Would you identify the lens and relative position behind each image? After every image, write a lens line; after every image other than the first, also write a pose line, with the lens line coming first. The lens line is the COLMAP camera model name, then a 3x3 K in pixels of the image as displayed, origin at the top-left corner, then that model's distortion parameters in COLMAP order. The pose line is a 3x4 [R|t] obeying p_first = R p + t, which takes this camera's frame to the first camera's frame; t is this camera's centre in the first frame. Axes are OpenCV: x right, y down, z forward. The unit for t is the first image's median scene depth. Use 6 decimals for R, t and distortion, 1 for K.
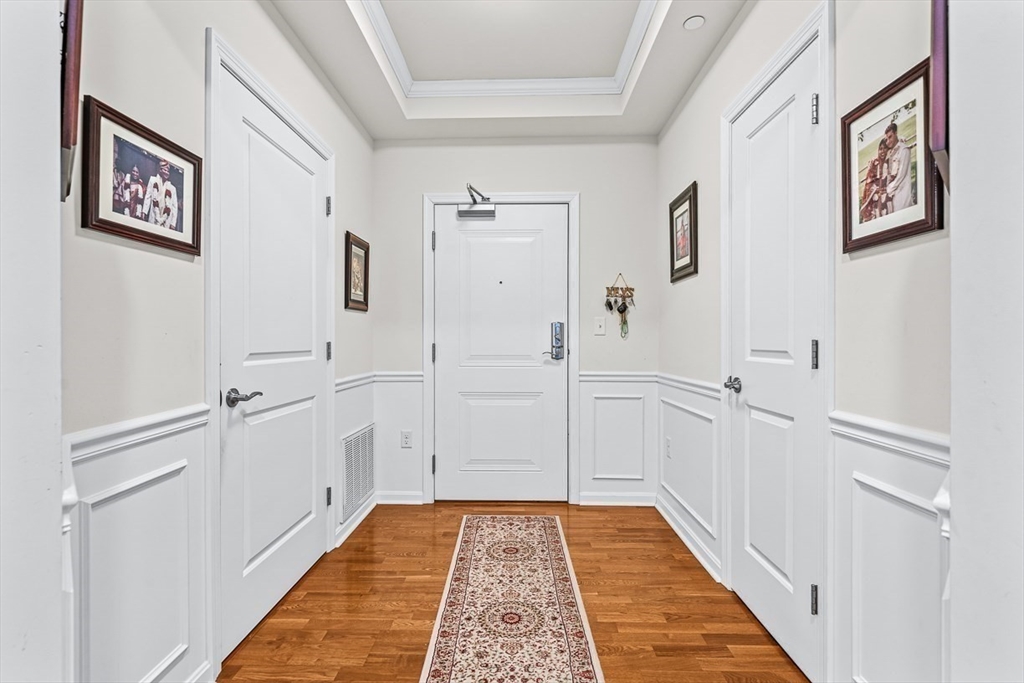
lens RADIAL K [[467.9, 0, 511.4], [0, 467.9, 338.7], [0, 0, 1]] dist [-0.002204, 0.001601]
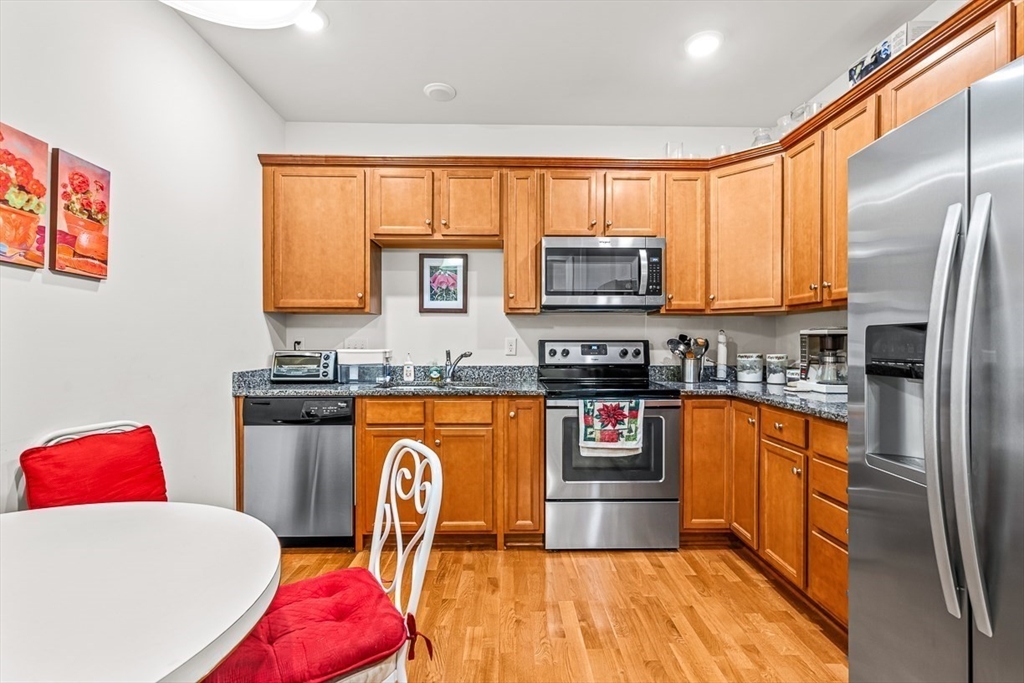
lens RADIAL K [[467.9, 0, 514.4], [0, 467.9, 343.1], [0, 0, 1]] dist [-0.002204, 0.001601]
pose [[-0.041978, -0.002683, 0.999115, -1.623566], [0.000367, 0.999996, 0.002701, -0.043758], [-0.999118, 0.000480, -0.041977, 0.655566]]
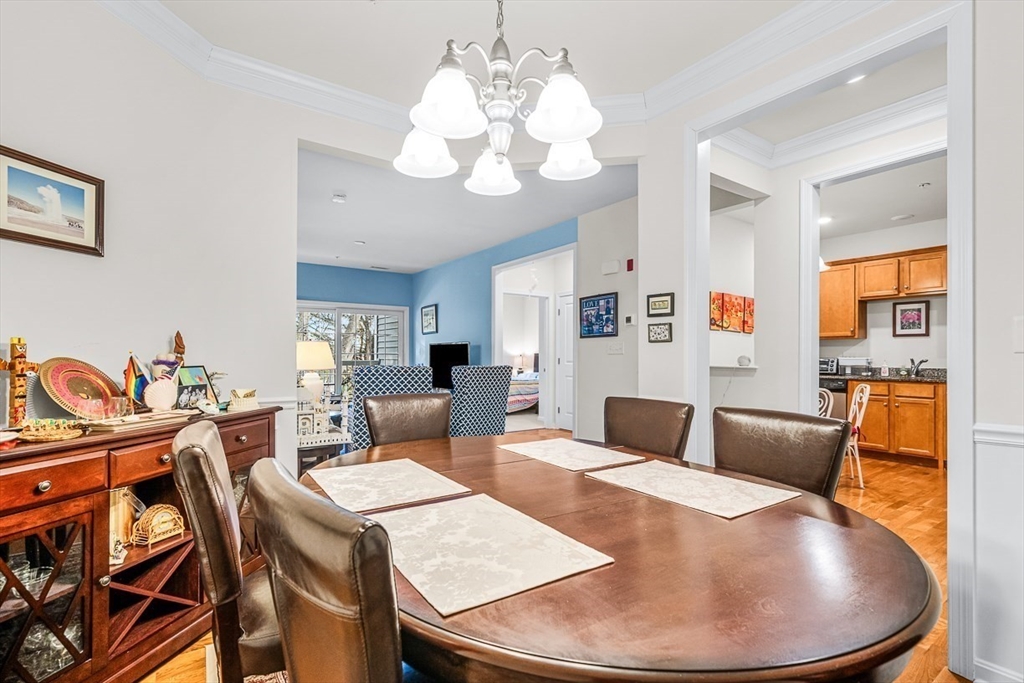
lens RADIAL K [[467.9, 0, 510.9], [0, 467.9, 354.9], [0, 0, 1]] dist [-0.002204, 0.001601]
pose [[0.808780, 0.006551, 0.588074, -4.309578], [-0.004933, 0.999978, -0.004355, -0.000483], [-0.588090, 0.000622, 0.808795, -0.294042]]
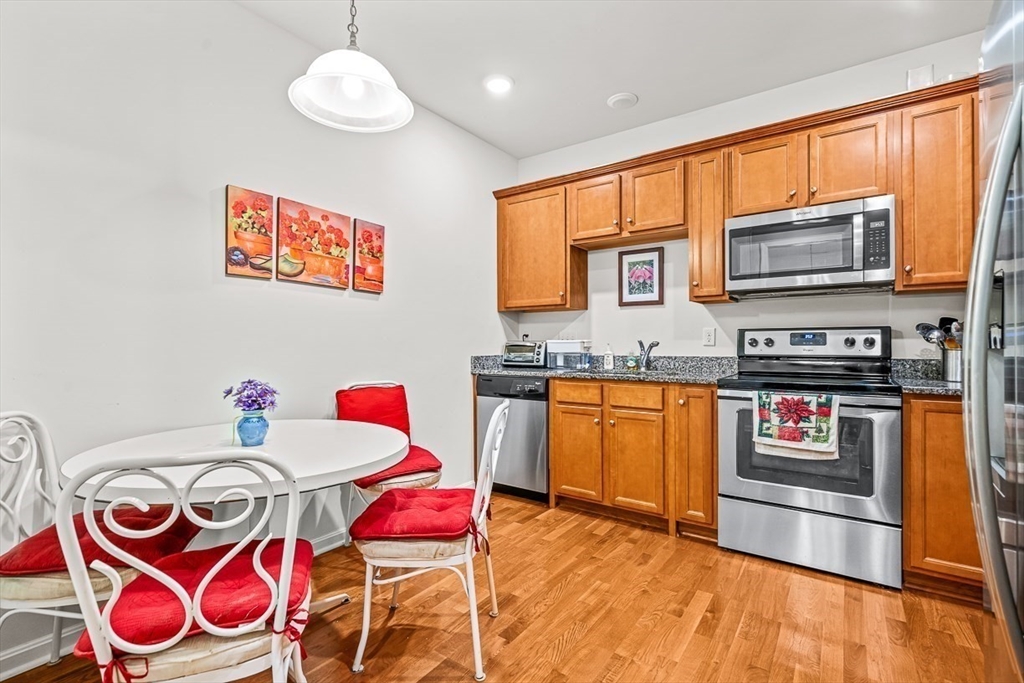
lens RADIAL K [[467.9, 0, 510.7], [0, 467.9, 342.6], [0, 0, 1]] dist [-0.002204, 0.001601]
pose [[0.566987, 0.001381, 0.823726, -1.684938], [0.003275, 0.999987, -0.003931, 0.014530], [-0.823720, 0.004927, 0.566975, 0.079665]]
